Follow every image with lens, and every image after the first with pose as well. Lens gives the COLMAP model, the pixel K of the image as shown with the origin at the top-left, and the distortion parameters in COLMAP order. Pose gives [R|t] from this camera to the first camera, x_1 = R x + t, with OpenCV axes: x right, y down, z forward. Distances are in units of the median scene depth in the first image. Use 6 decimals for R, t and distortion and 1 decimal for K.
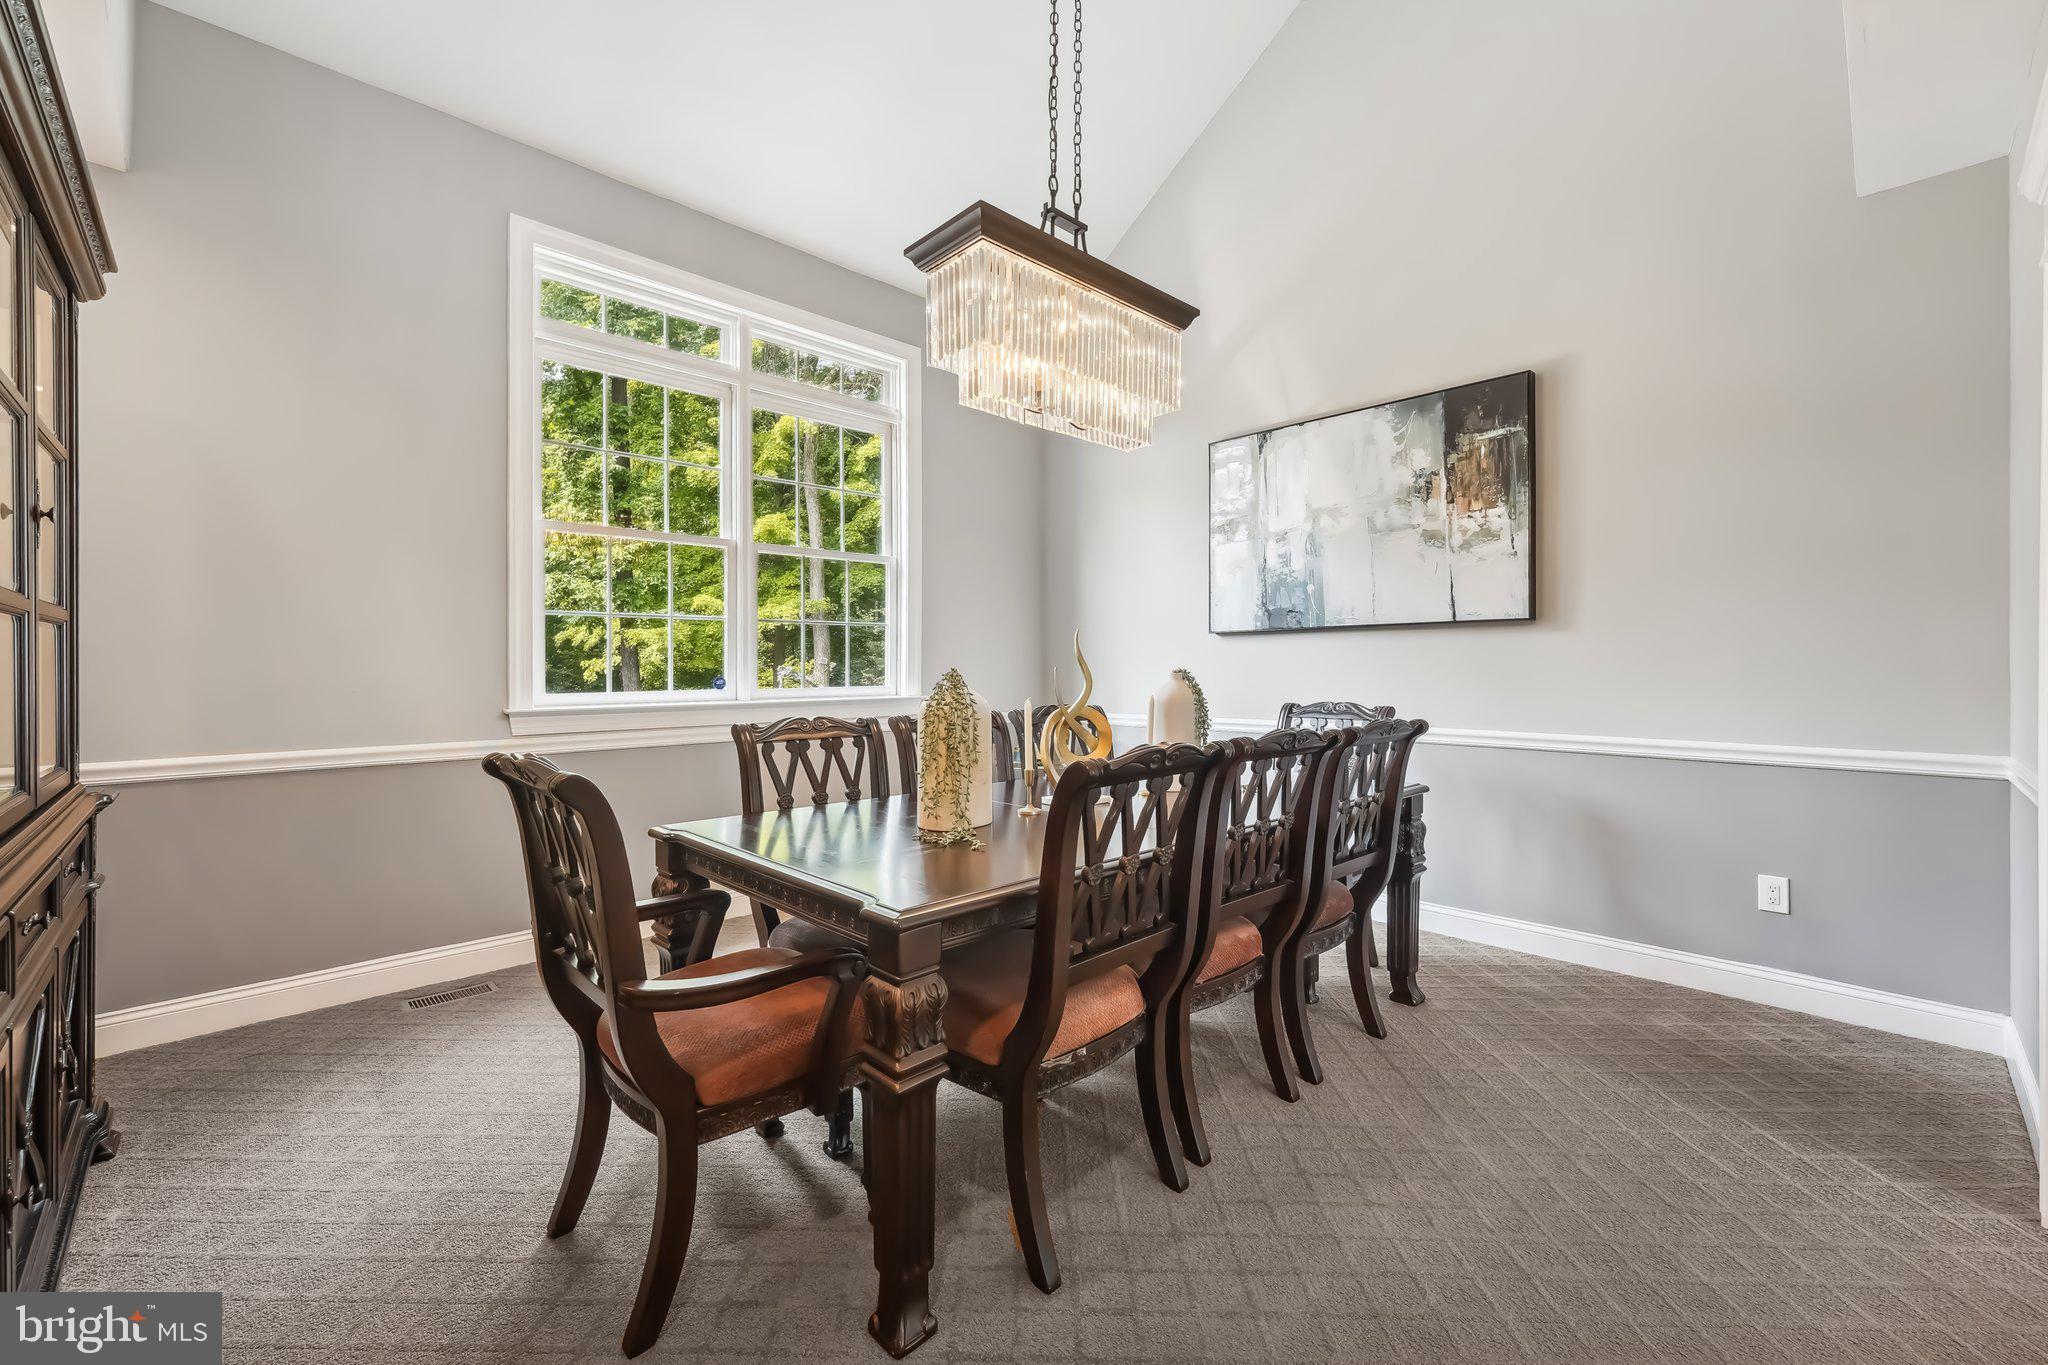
lens RADIAL K [[844.5, 0, 1025.1], [0, 844.5, 671.7], [0, 0, 1]] dist [0.000384, 0.000032]
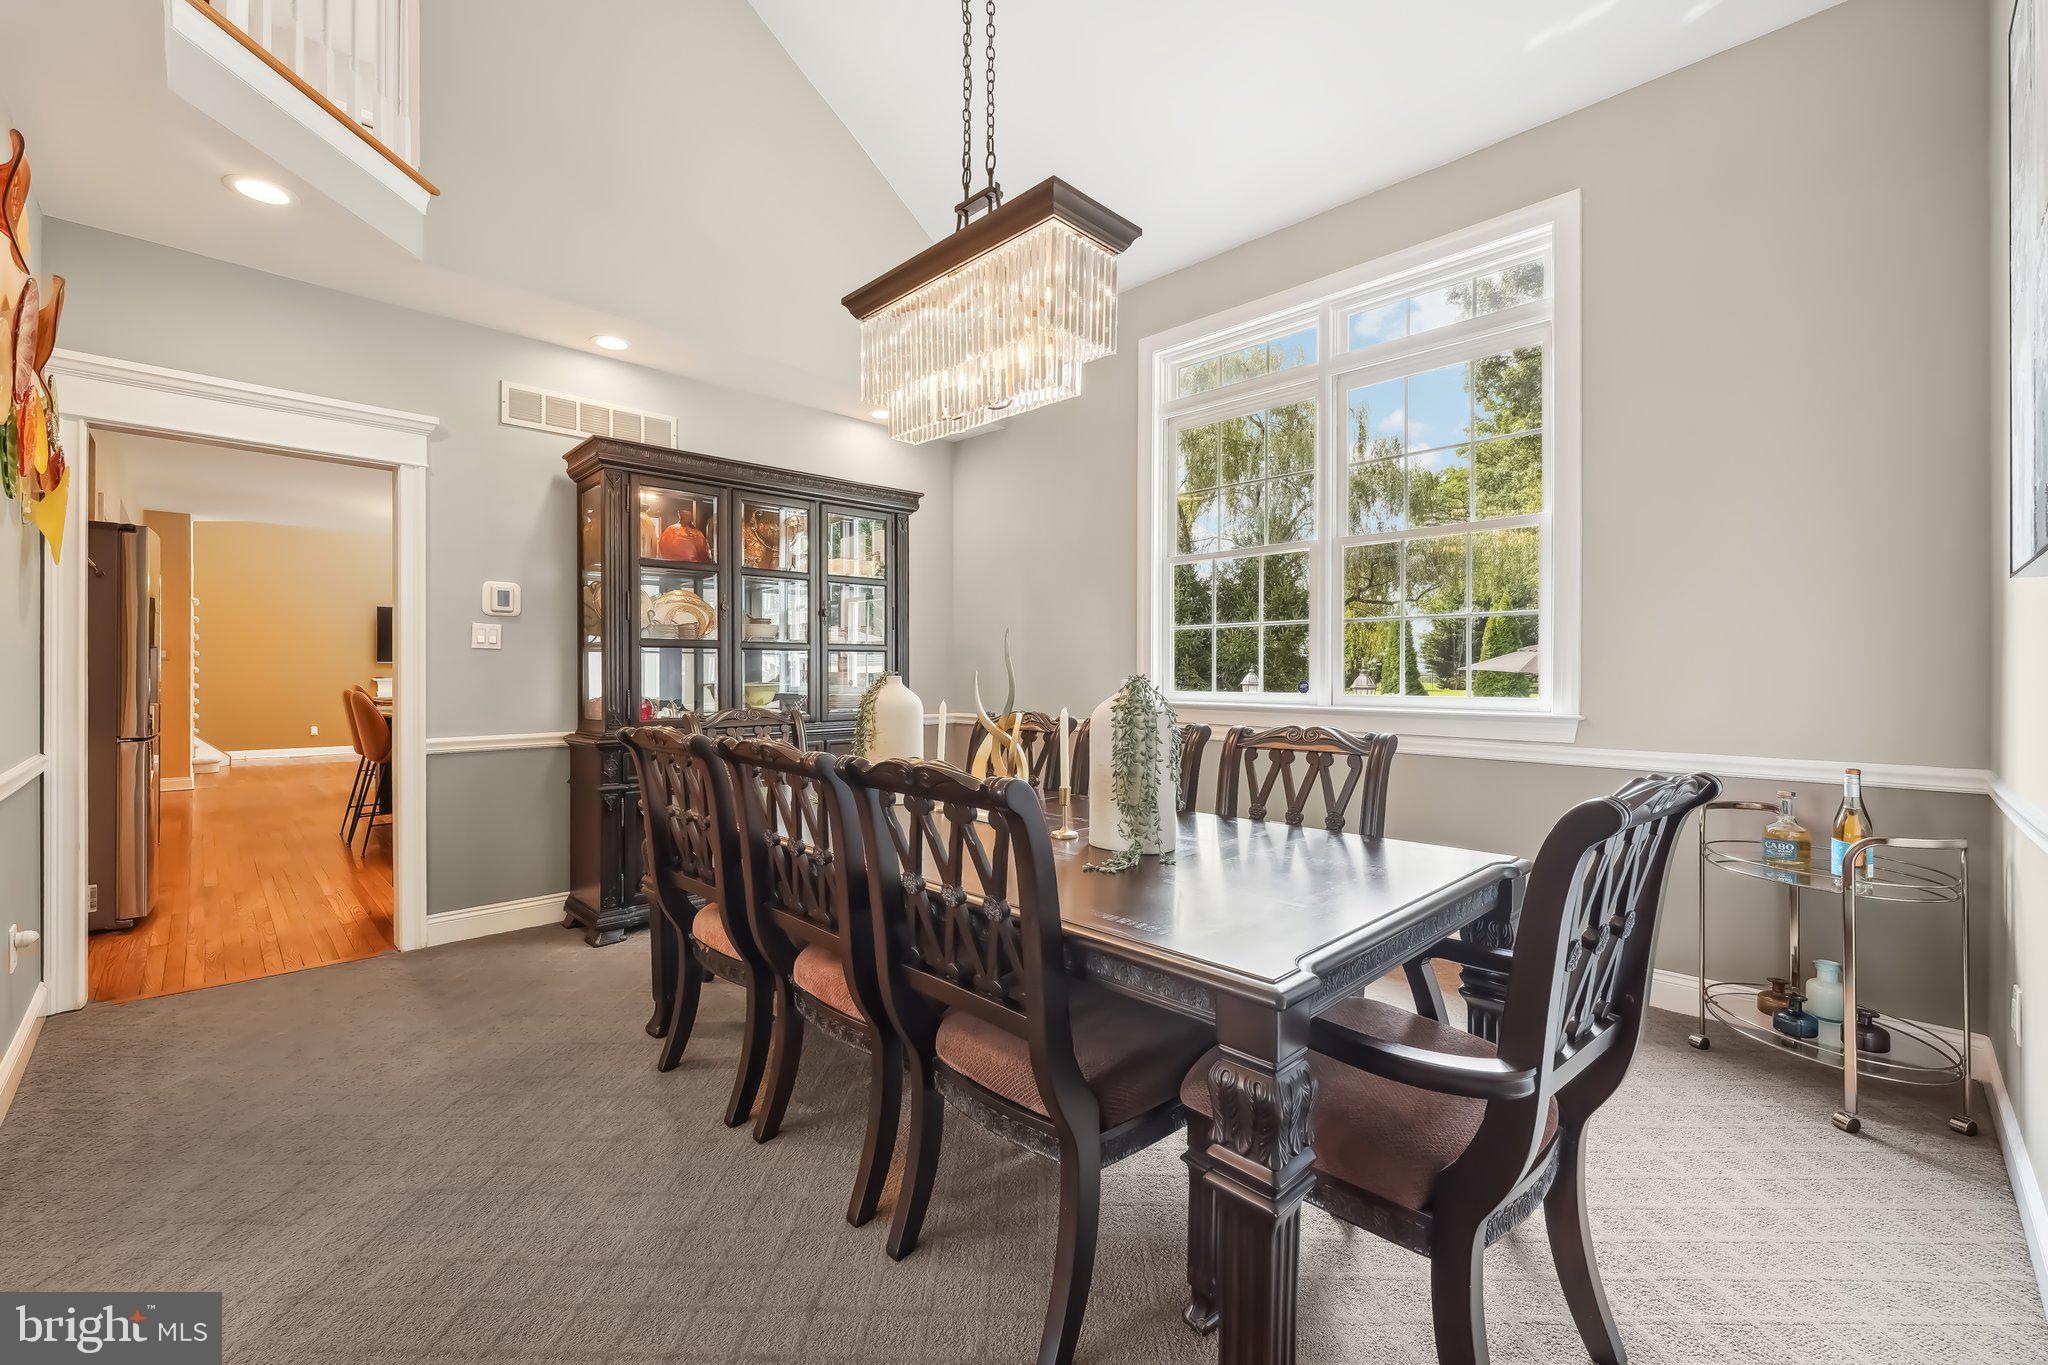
lens RADIAL K [[909.9, 0, 1019.0], [0, 909.9, 659.3], [0, 0, 1]] dist [0.000472, 0.000040]
pose [[0.053517, -0.006078, -0.998548, 0.726949], [-0.009638, 0.999932, -0.006603, -0.008367], [0.998520, 0.009978, 0.053455, 0.678526]]
